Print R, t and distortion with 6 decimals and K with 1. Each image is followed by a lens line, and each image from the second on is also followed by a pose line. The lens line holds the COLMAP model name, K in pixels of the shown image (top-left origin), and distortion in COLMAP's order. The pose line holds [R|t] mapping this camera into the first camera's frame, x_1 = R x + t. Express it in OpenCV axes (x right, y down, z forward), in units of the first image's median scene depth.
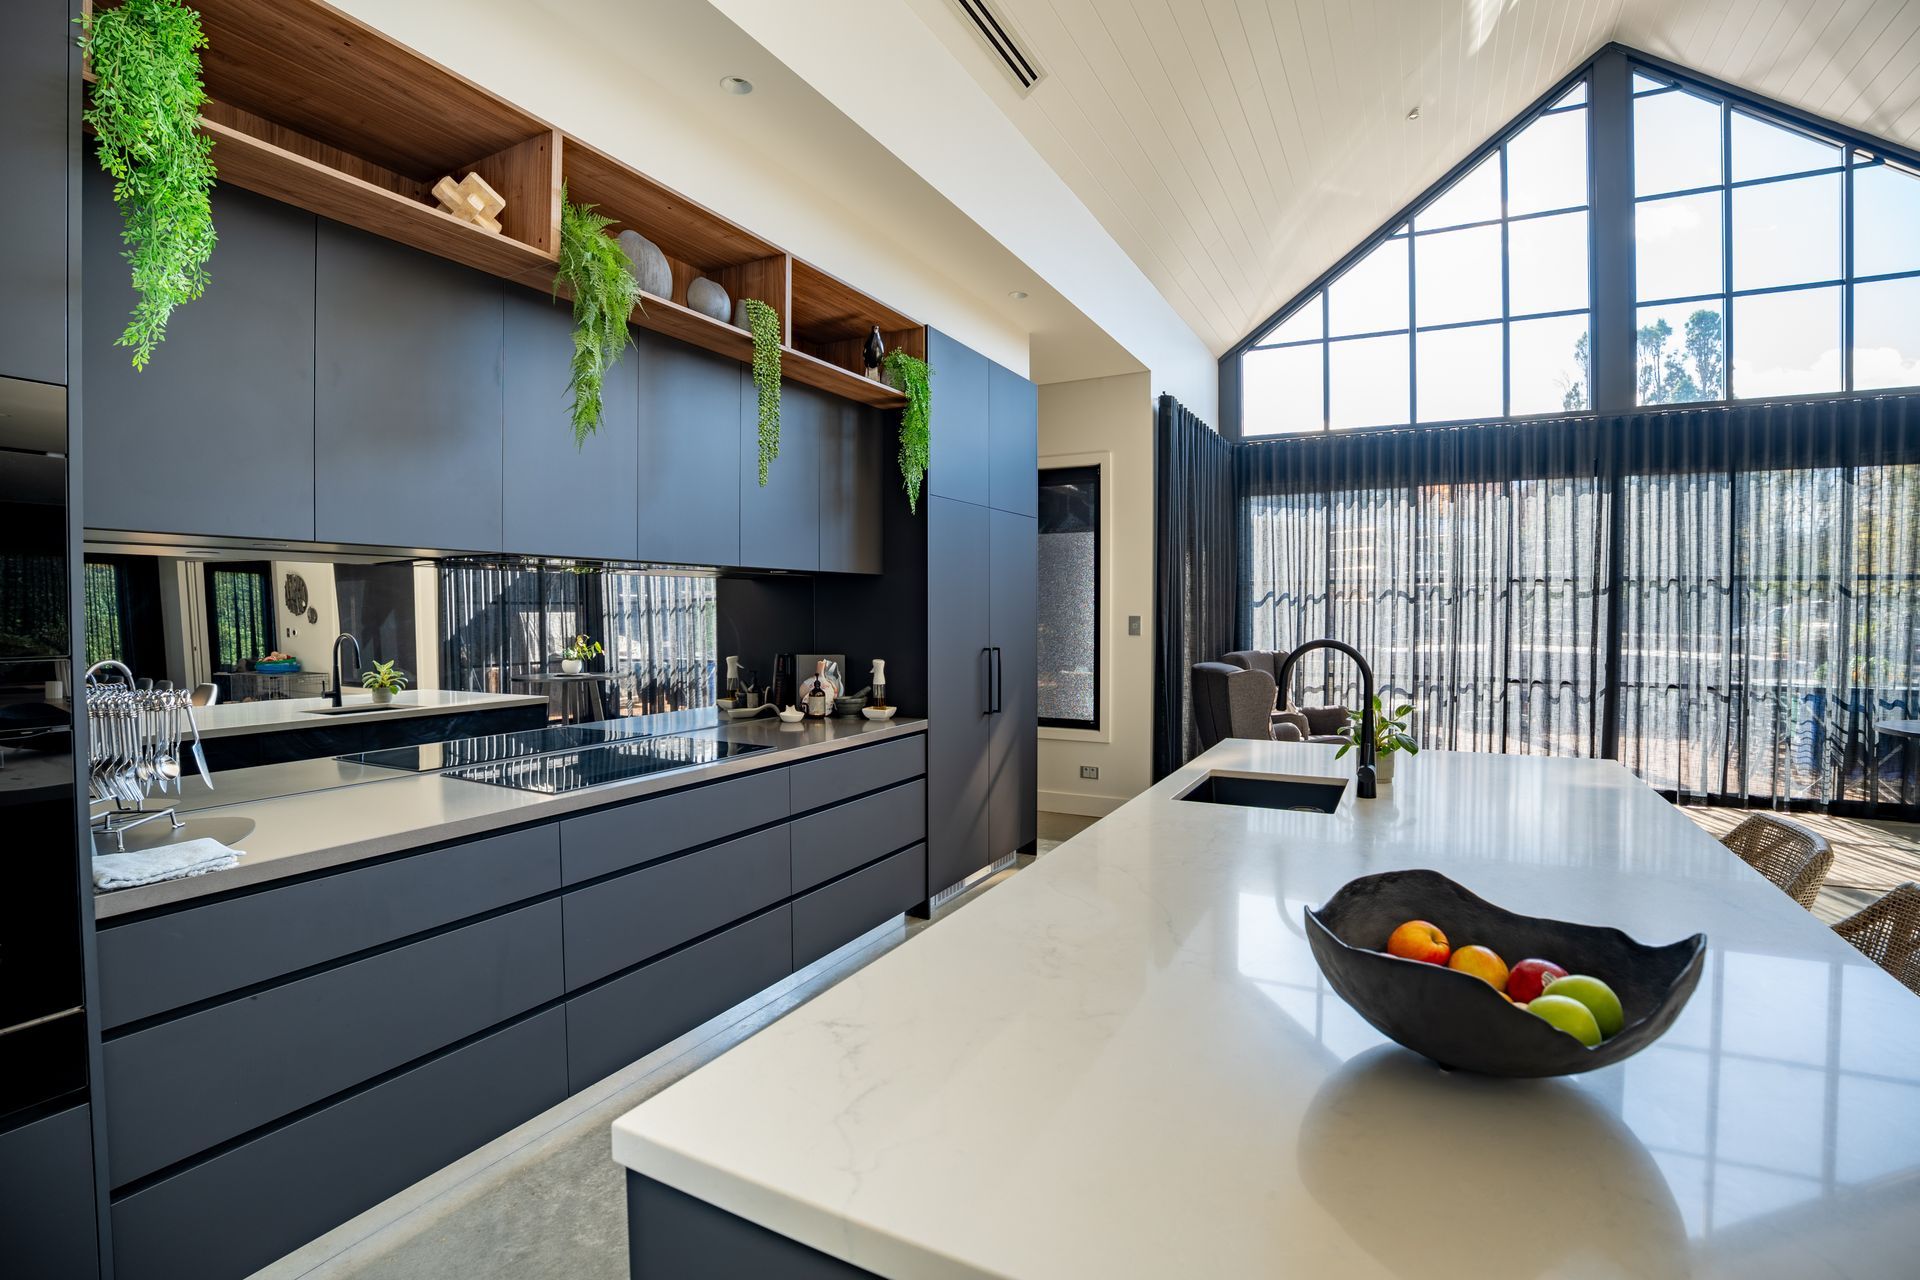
lens RADIAL K [[898.8, 0, 958.6], [0, 898.8, 631.3], [0, 0, 1]] dist [-0.075731, 0.021688]
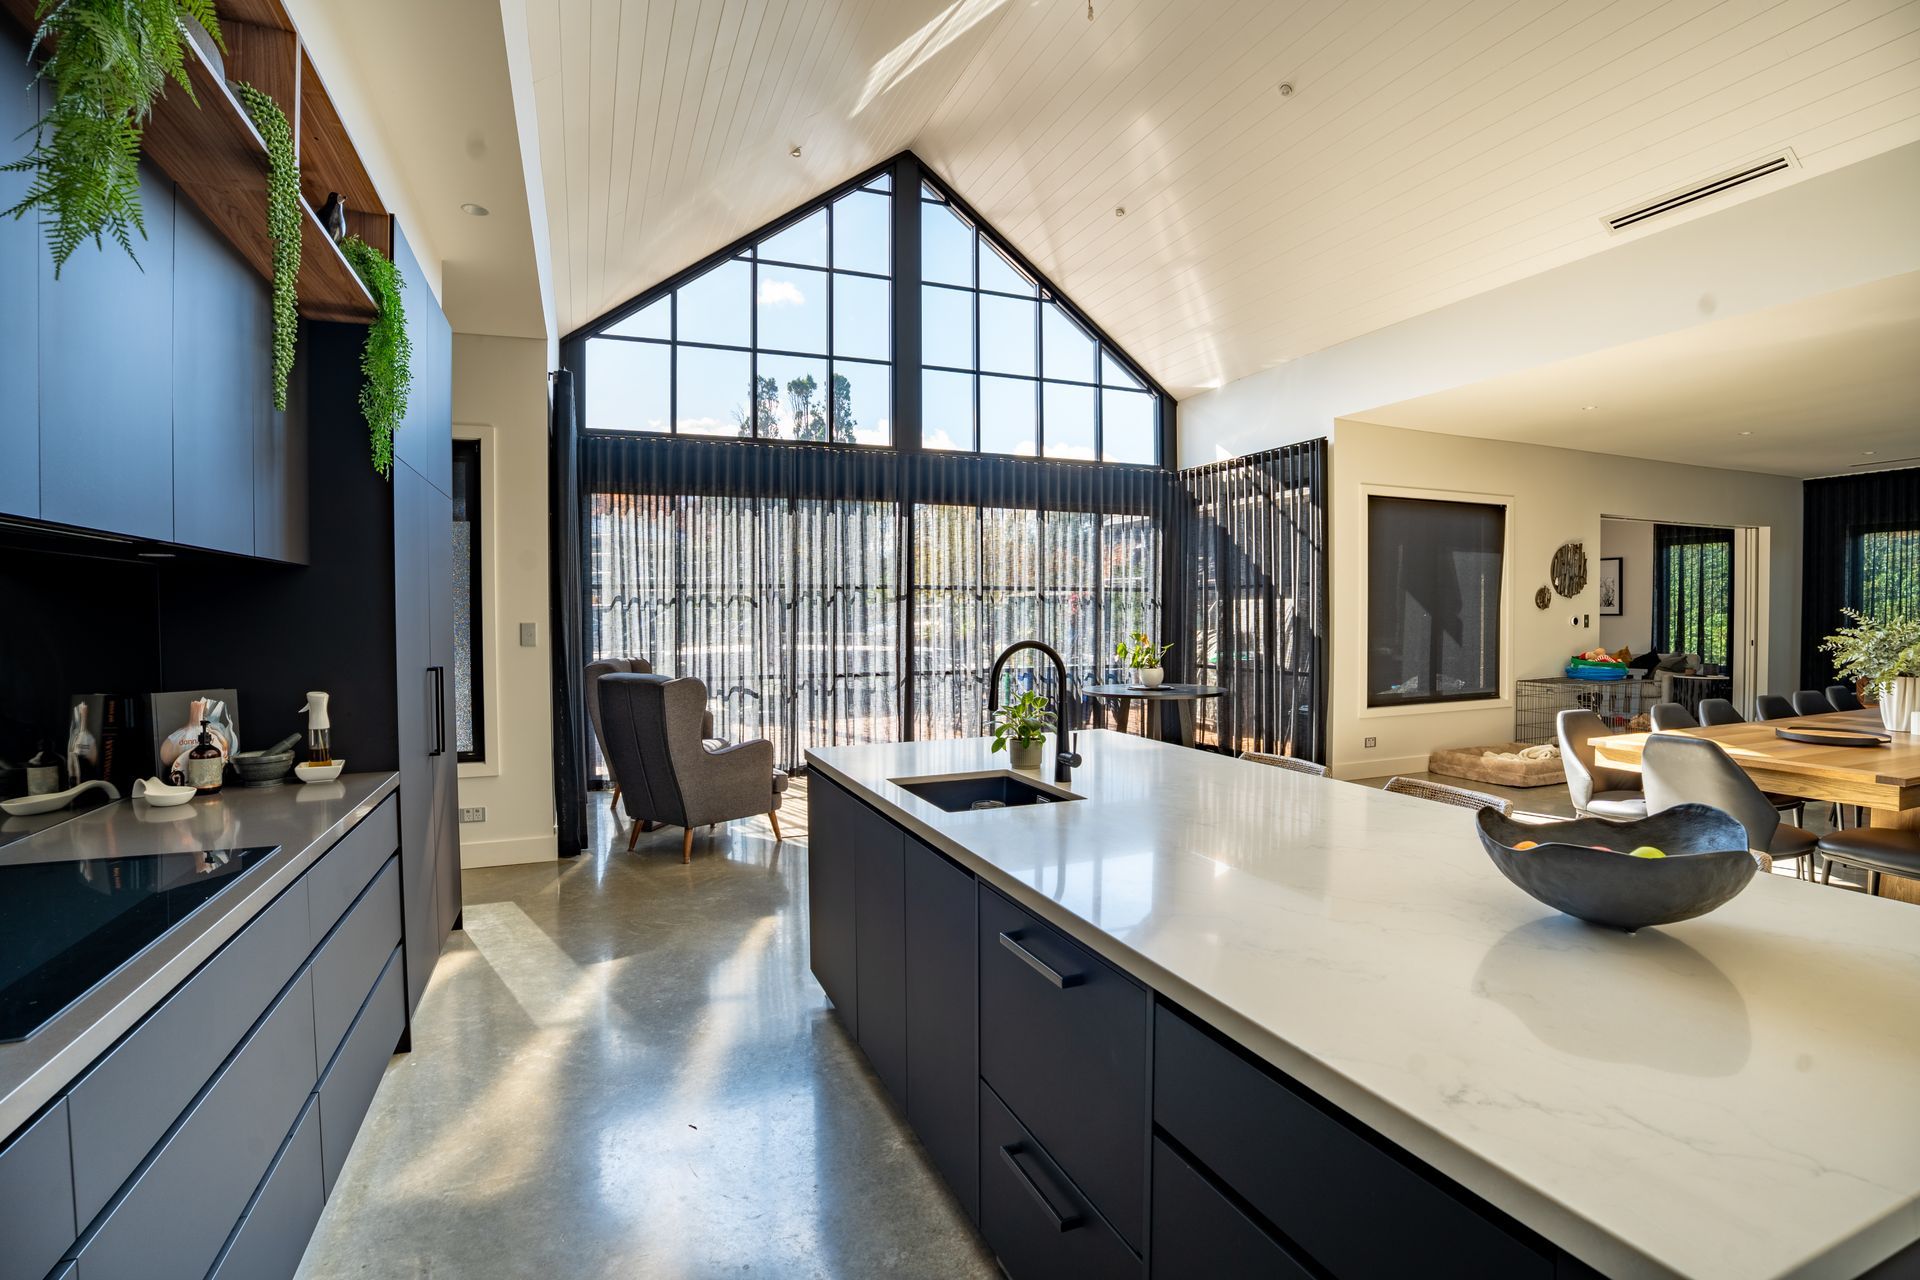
lens RADIAL K [[901.2, 0, 963.4], [0, 901.2, 635.4], [0, 0, 1]] dist [-0.092543, 0.037788]
pose [[0.634200, -0.022934, 0.772829, -0.186478], [0.023791, 0.999666, 0.010142, -0.003772], [-0.772803, 0.011954, 0.634534, 0.144521]]
